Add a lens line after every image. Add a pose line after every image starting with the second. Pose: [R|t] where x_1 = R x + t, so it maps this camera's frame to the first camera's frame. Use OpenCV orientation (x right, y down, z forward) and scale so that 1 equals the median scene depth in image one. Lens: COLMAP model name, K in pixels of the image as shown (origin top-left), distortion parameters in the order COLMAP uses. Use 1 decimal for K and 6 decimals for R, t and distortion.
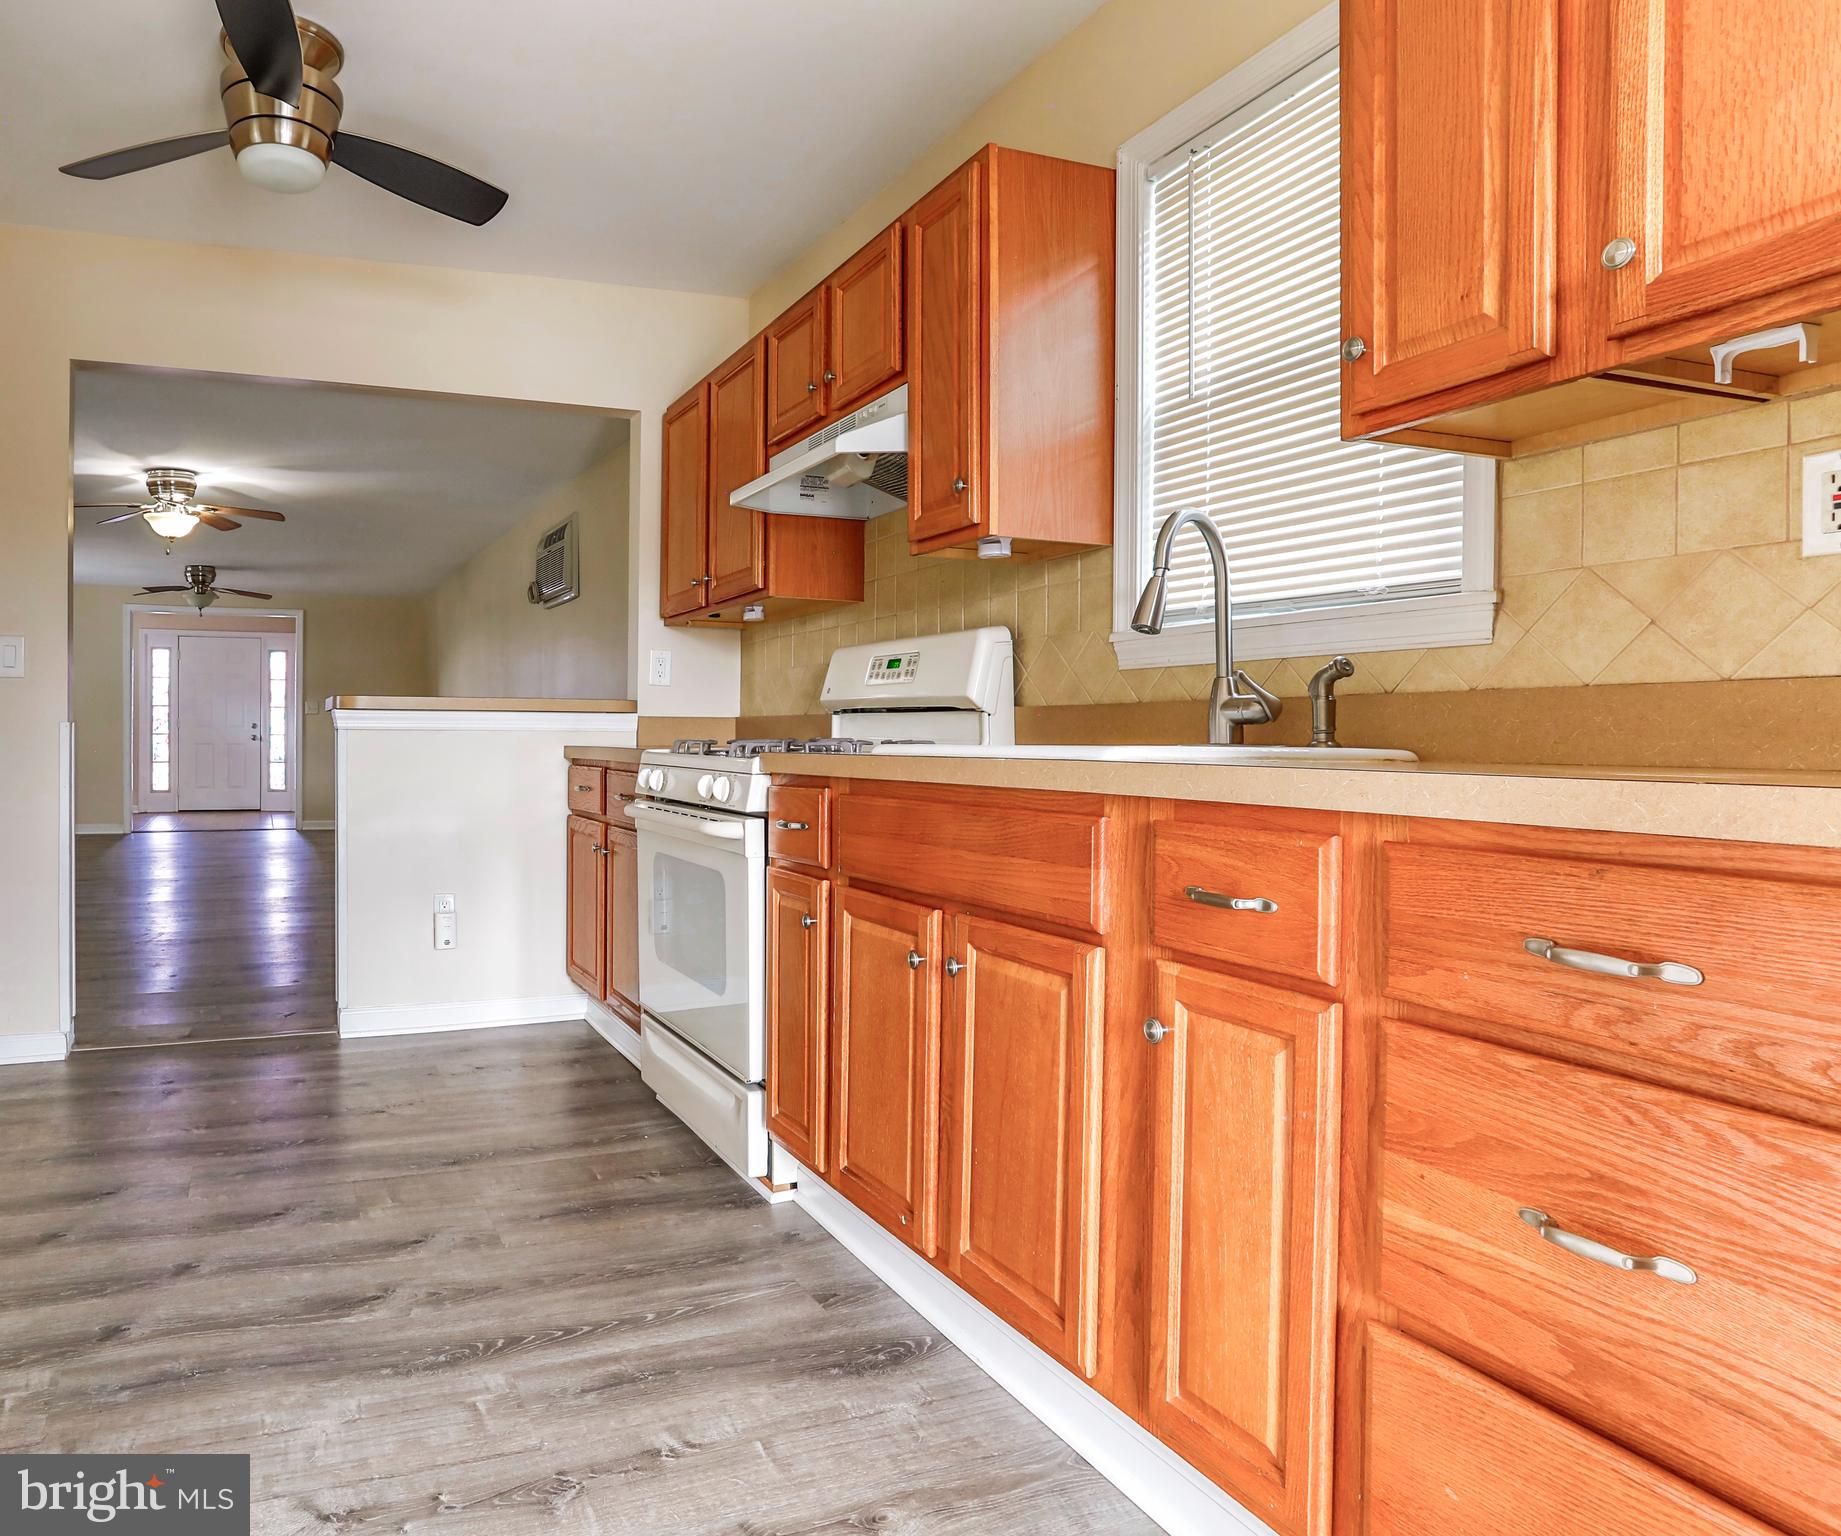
lens RADIAL K [[1258.9, 0, 705.6], [0, 1258.9, 757.5], [0, 0, 1]] dist [0.001354, 0.048306]
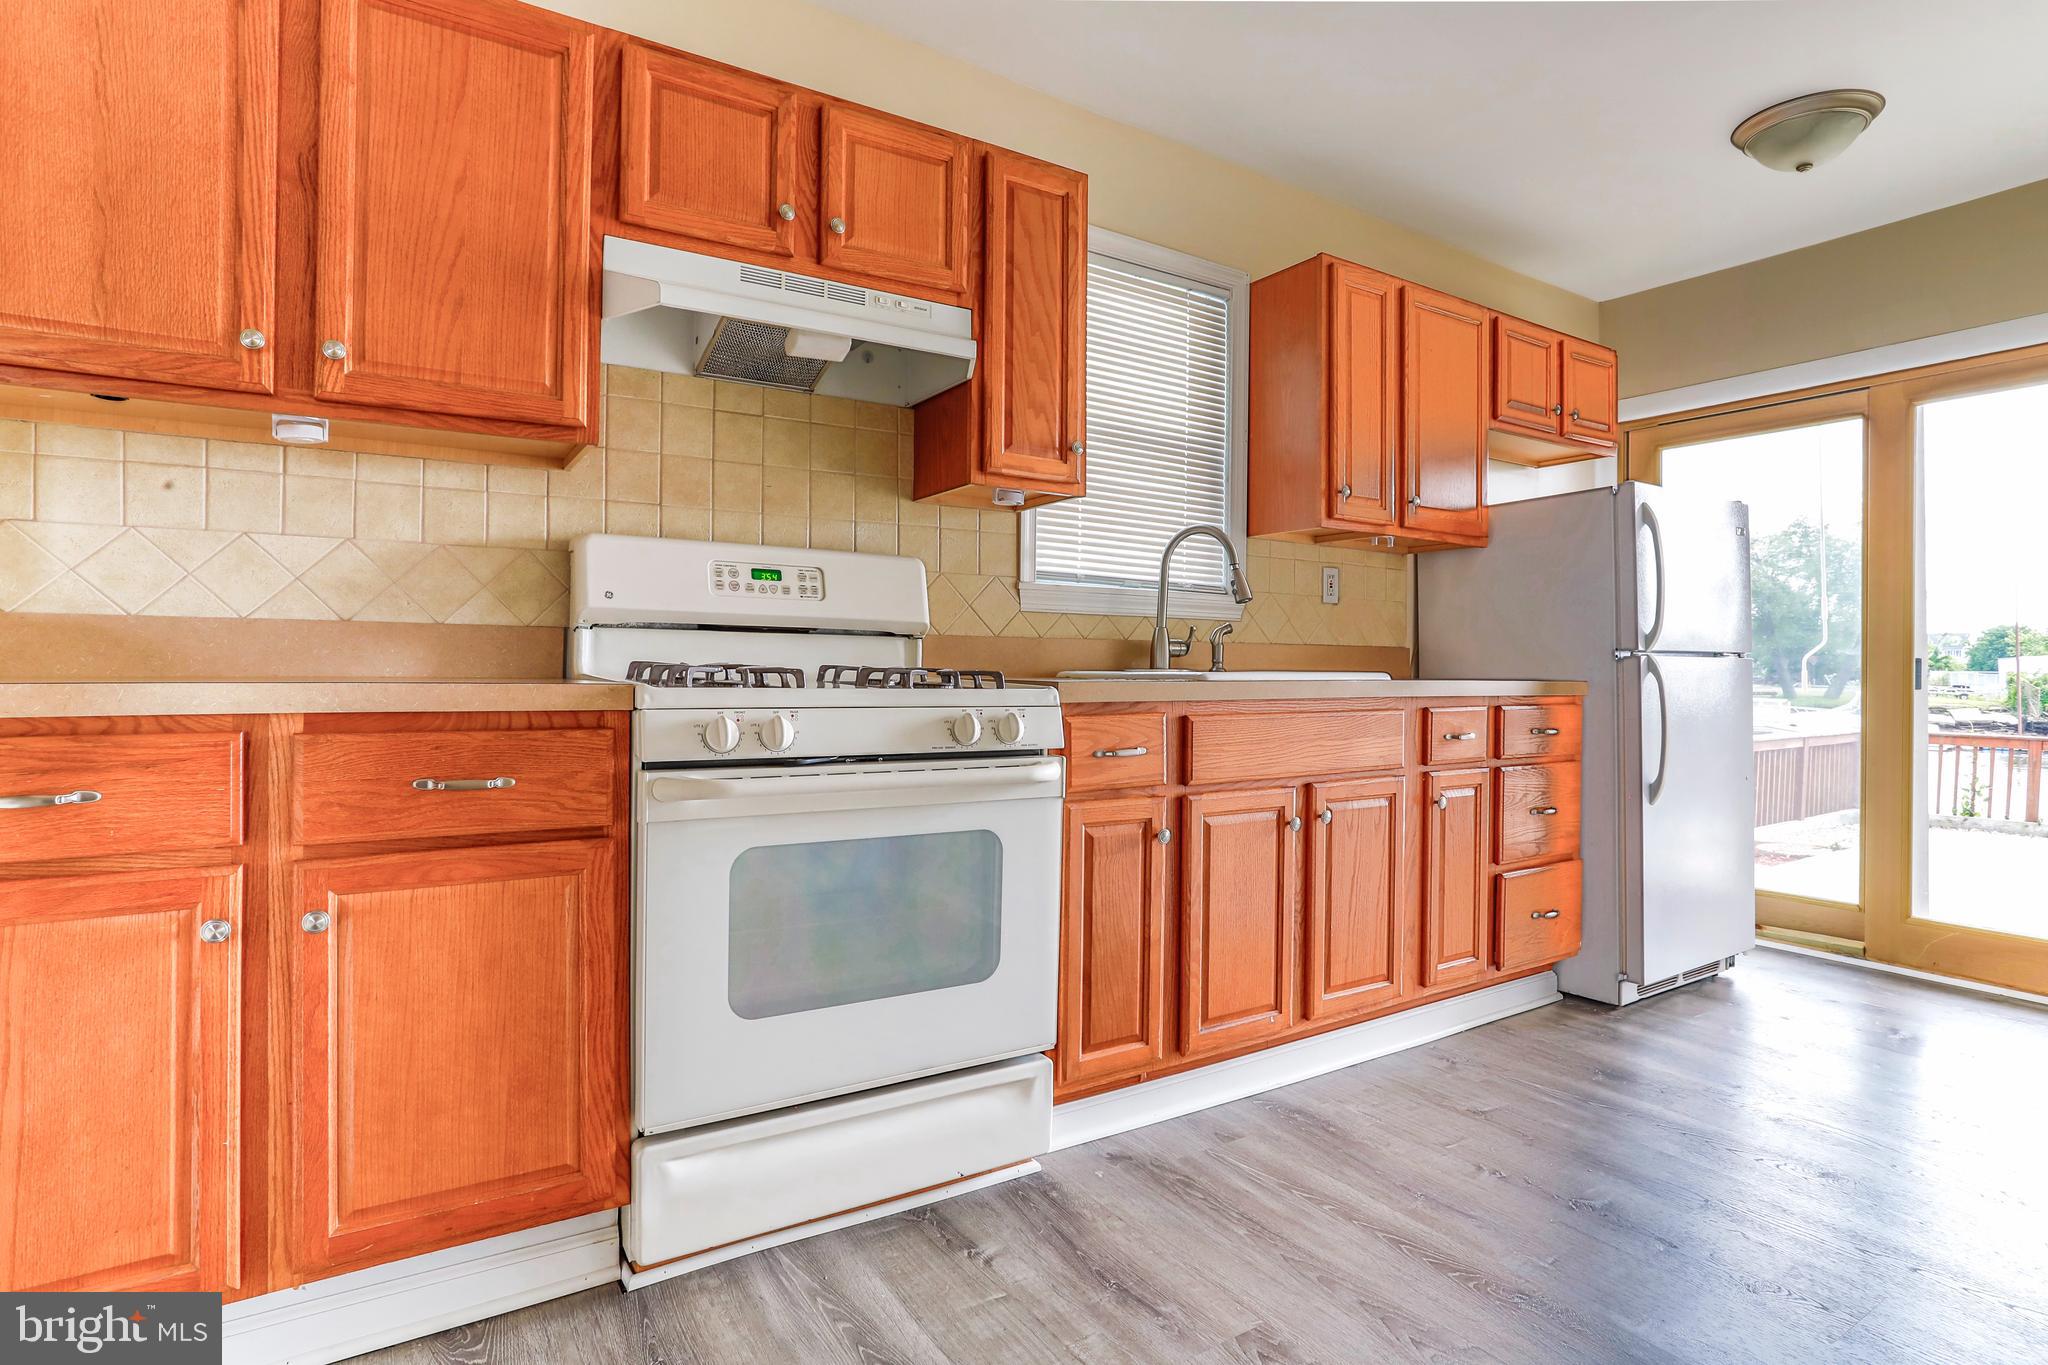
lens RADIAL K [[1057.5, 0, 1038.4], [0, 1057.5, 670.4], [0, 0, 1]] dist [-0.054821, 0.028920]
pose [[-0.241632, -0.012234, 0.970291, -0.840548], [0.006313, 0.999880, 0.014179, -0.028330], [-0.970347, 0.009552, -0.241526, 1.453274]]
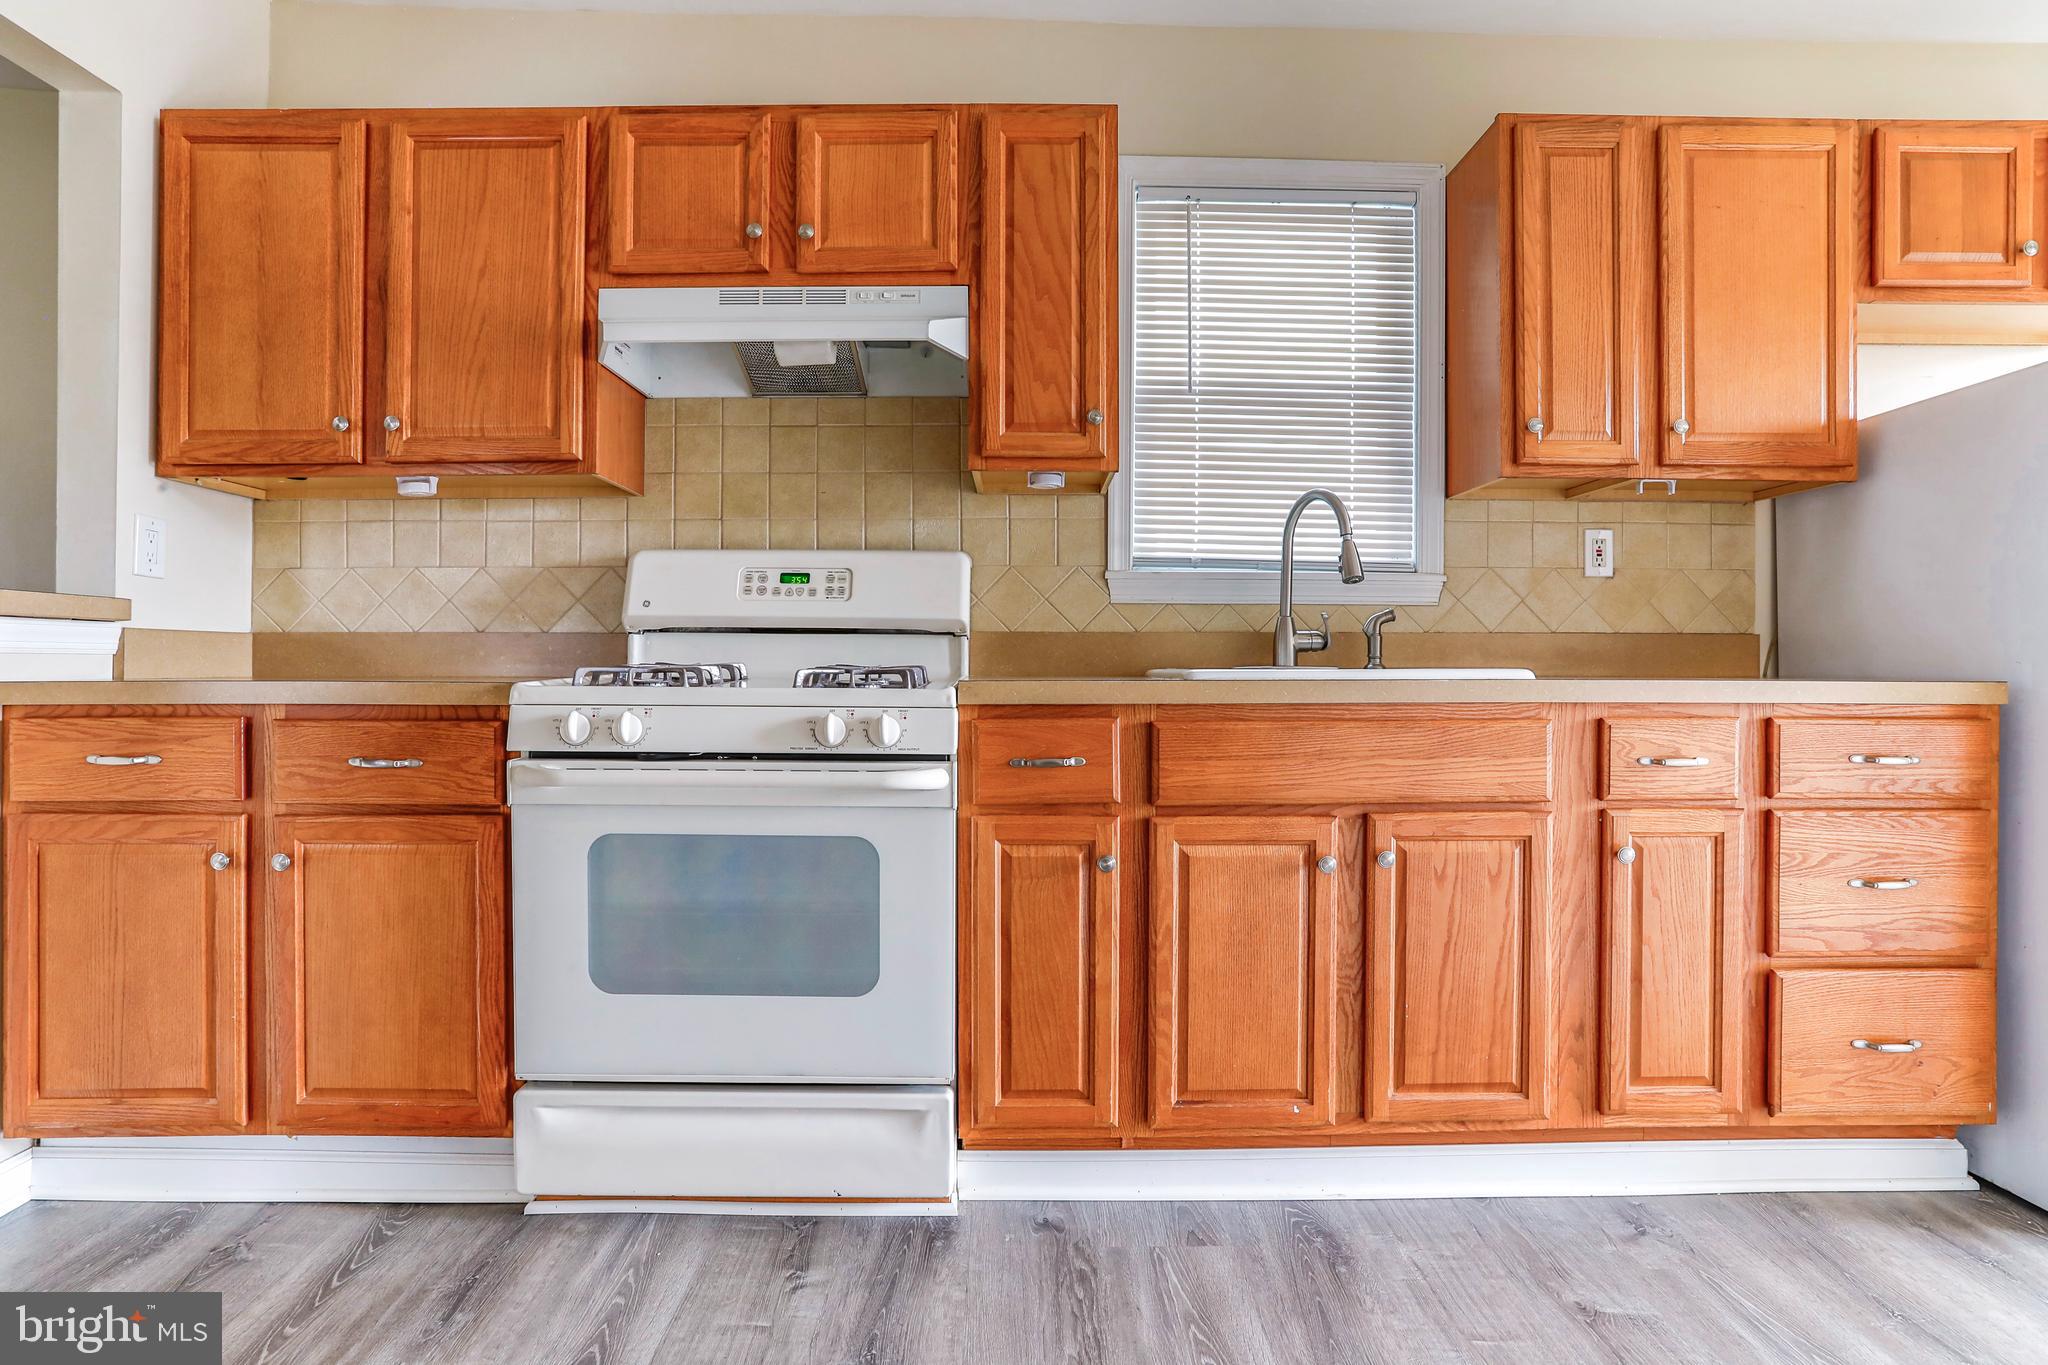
lens RADIAL K [[1057.5, 0, 1038.4], [0, 1057.5, 670.4], [0, 0, 1]] dist [-0.054821, 0.028920]
pose [[0.312468, -0.013756, 0.949829, -0.721168], [0.017337, 0.999811, 0.008776, -0.019834], [-0.949770, 0.013725, 0.312647, 0.884744]]
